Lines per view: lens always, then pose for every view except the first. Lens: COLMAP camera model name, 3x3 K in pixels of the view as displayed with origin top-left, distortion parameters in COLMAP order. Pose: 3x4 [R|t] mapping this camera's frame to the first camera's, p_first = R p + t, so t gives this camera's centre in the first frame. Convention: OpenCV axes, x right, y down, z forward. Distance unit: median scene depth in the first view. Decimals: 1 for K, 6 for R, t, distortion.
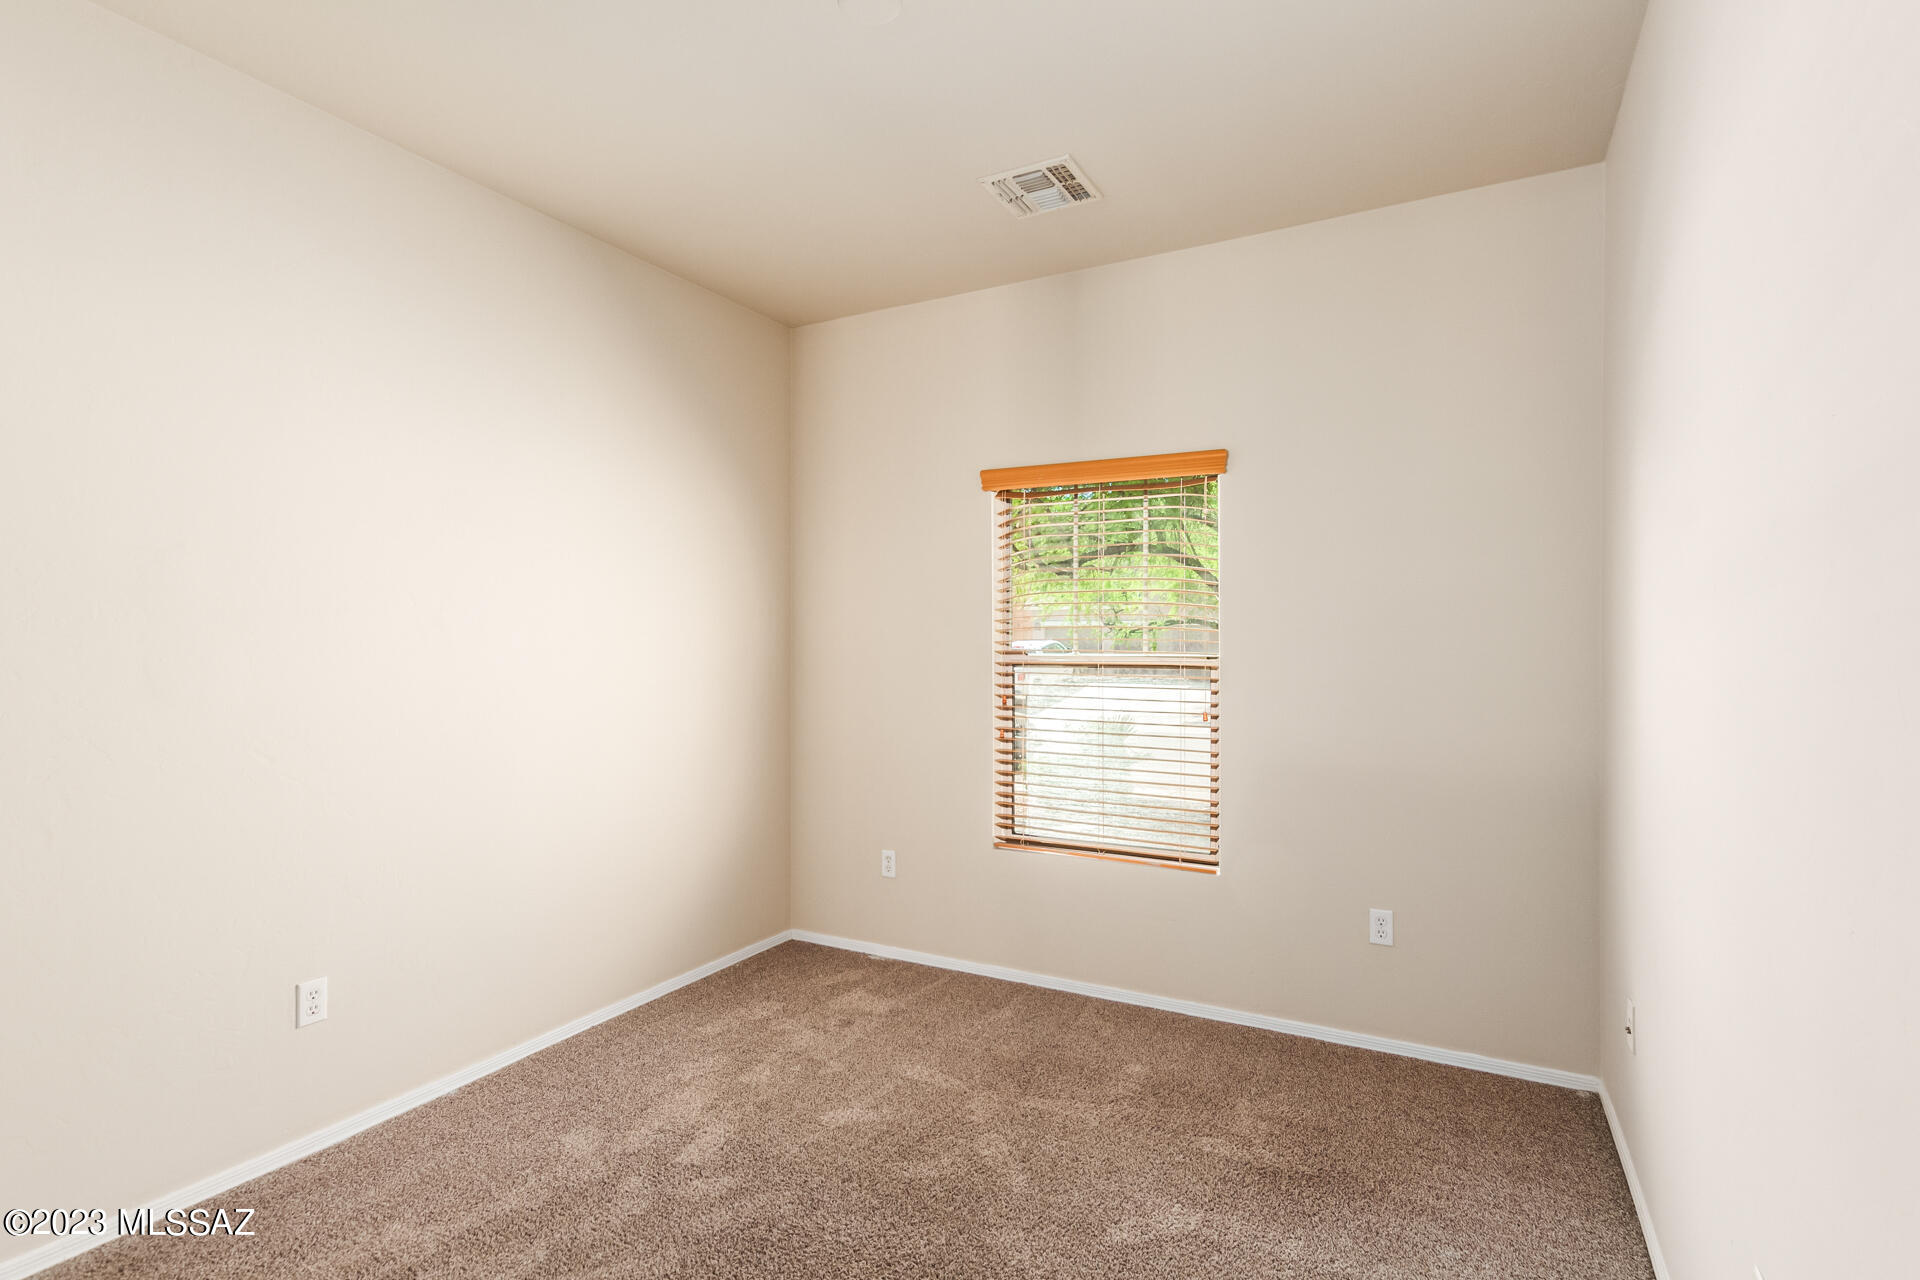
lens RADIAL K [[935.0, 0, 996.2], [0, 935.0, 649.4], [0, 0, 1]] dist [0.014050, -0.007763]
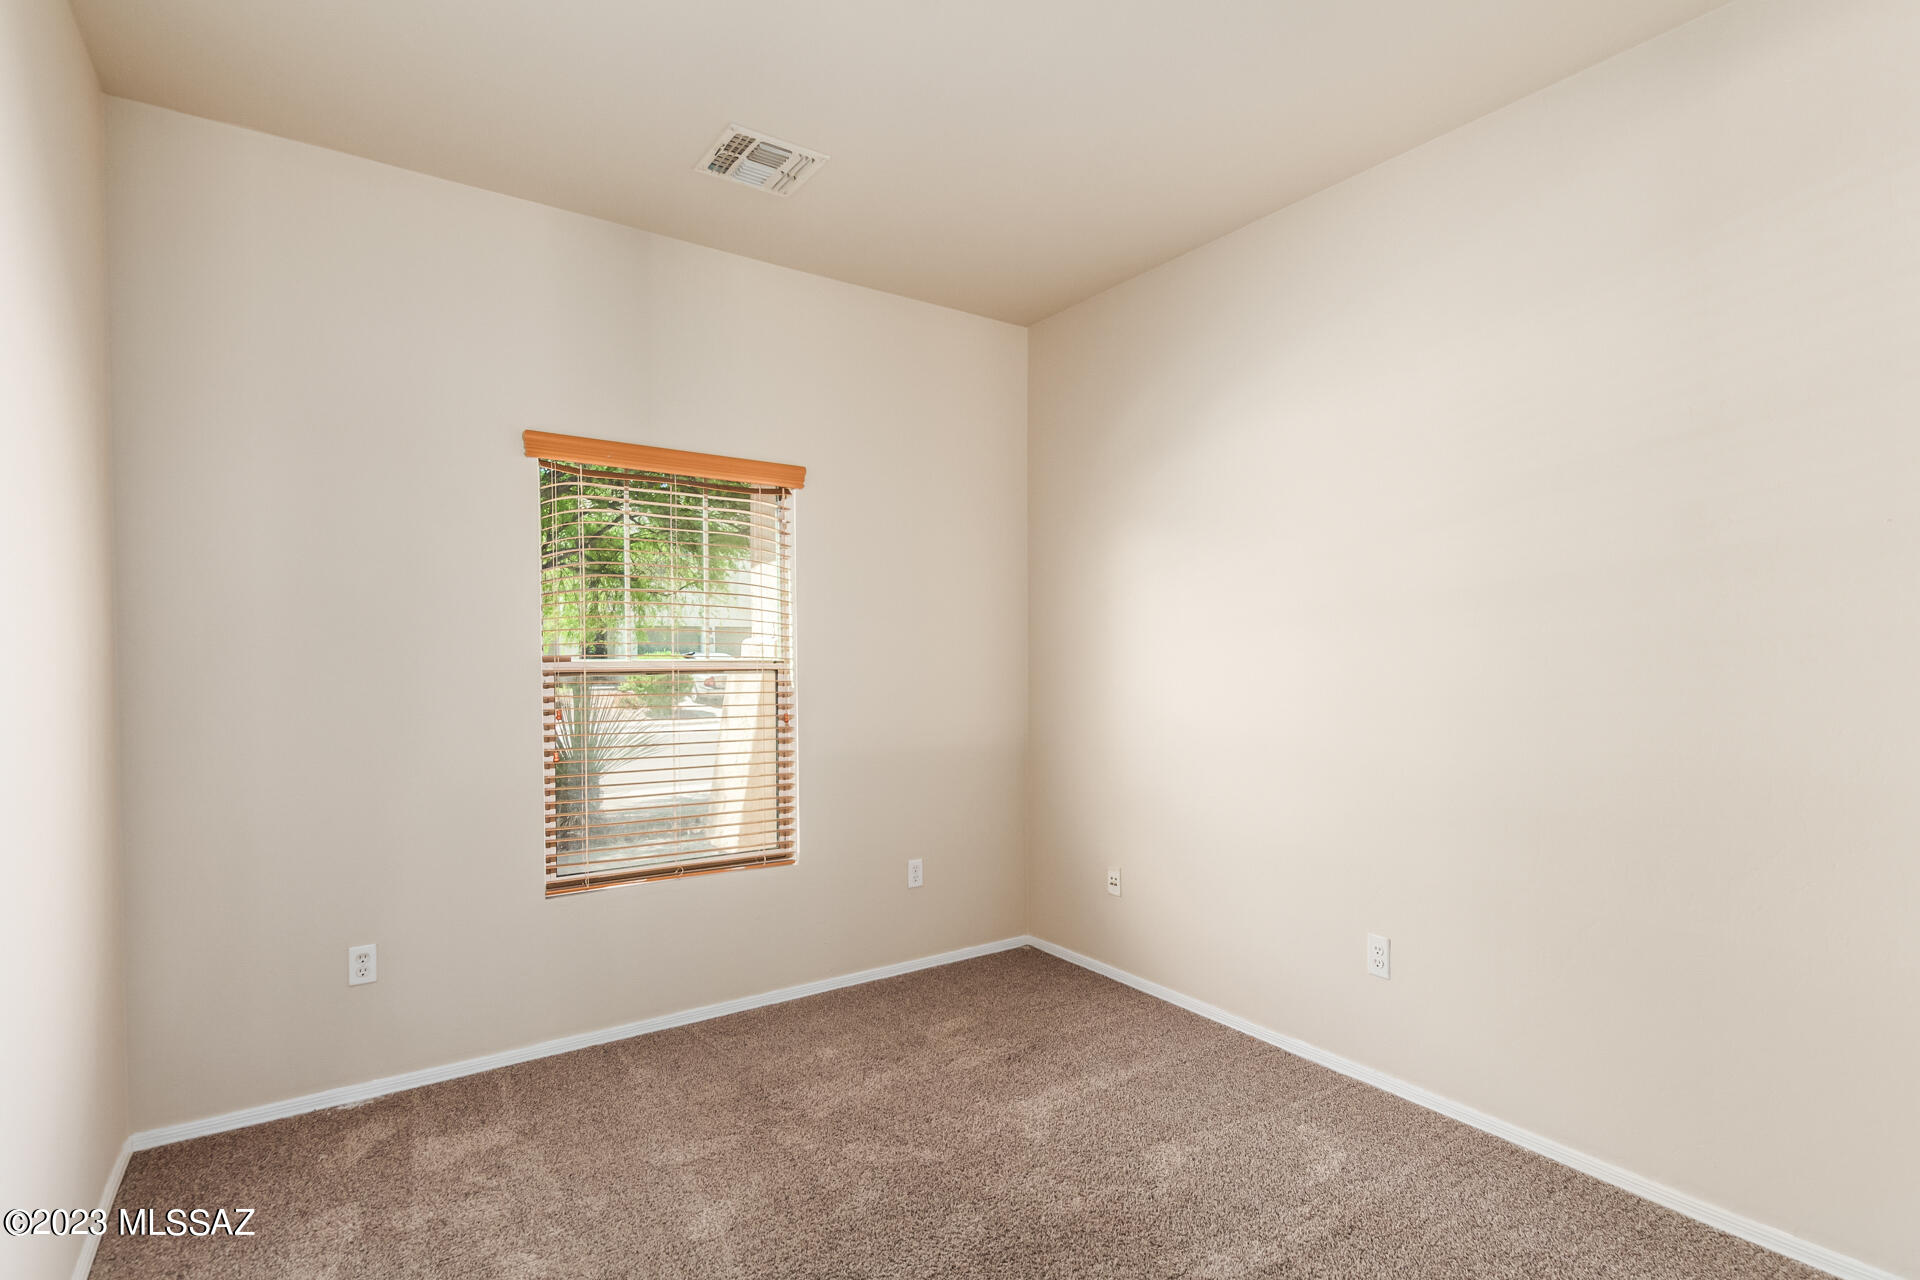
lens RADIAL K [[935.0, 0, 956.1], [0, 935.0, 668.4], [0, 0, 1]] dist [0.014050, -0.007763]
pose [[0.445206, -0.010728, 0.895364, -0.616562], [0.002275, 0.999939, 0.010849, 0.004082], [-0.895425, -0.002793, 0.445203, 0.341837]]
